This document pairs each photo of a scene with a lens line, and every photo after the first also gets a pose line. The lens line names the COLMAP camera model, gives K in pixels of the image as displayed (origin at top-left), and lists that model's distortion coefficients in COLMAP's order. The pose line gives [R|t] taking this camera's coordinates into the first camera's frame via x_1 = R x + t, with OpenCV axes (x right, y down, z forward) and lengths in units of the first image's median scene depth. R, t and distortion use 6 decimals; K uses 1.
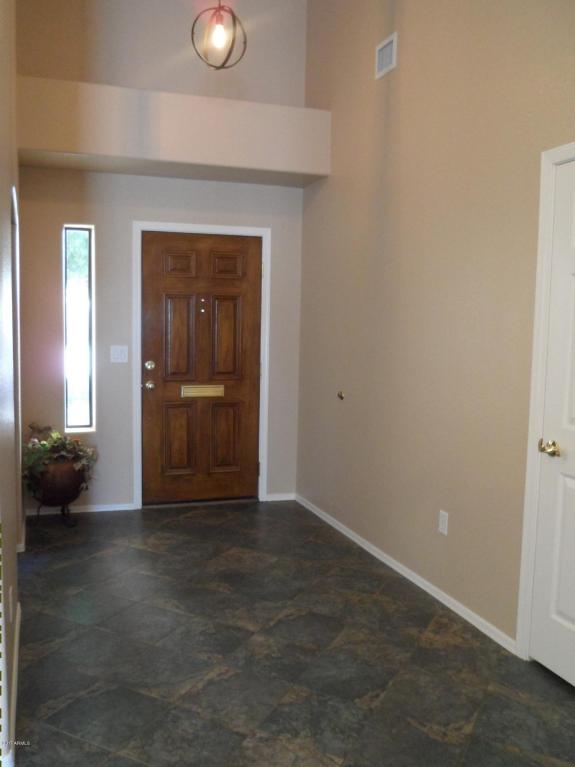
lens RADIAL K [[710.7, 0, 287.5], [0, 710.7, 383.5], [0, 0, 1]] dist [-0.004745, -0.000176]
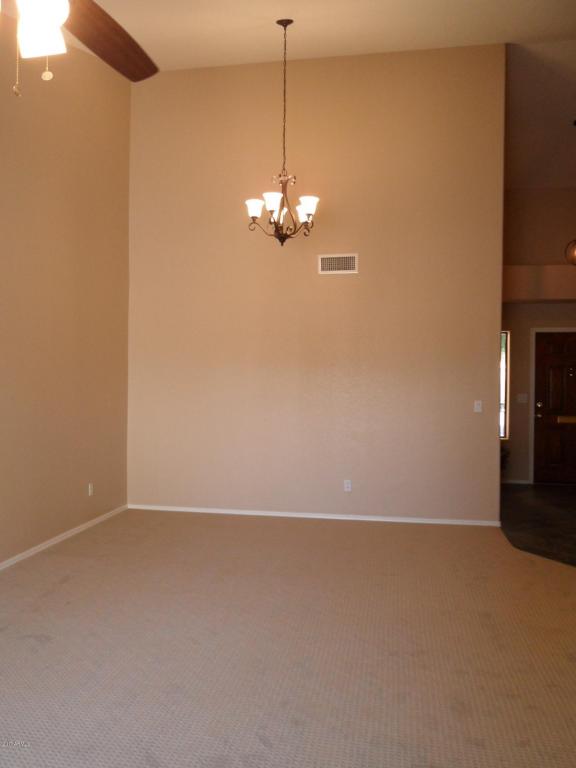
lens RADIAL K [[711.7, 0, 288.0], [0, 711.7, 384.0], [0, 0, 1]] dist [-0.004745, -0.000176]
pose [[0.861049, -0.012222, -0.508374, 0.178918], [-0.053836, 0.991902, -0.115030, 0.166019], [0.505664, 0.126415, 0.853419, -0.889309]]
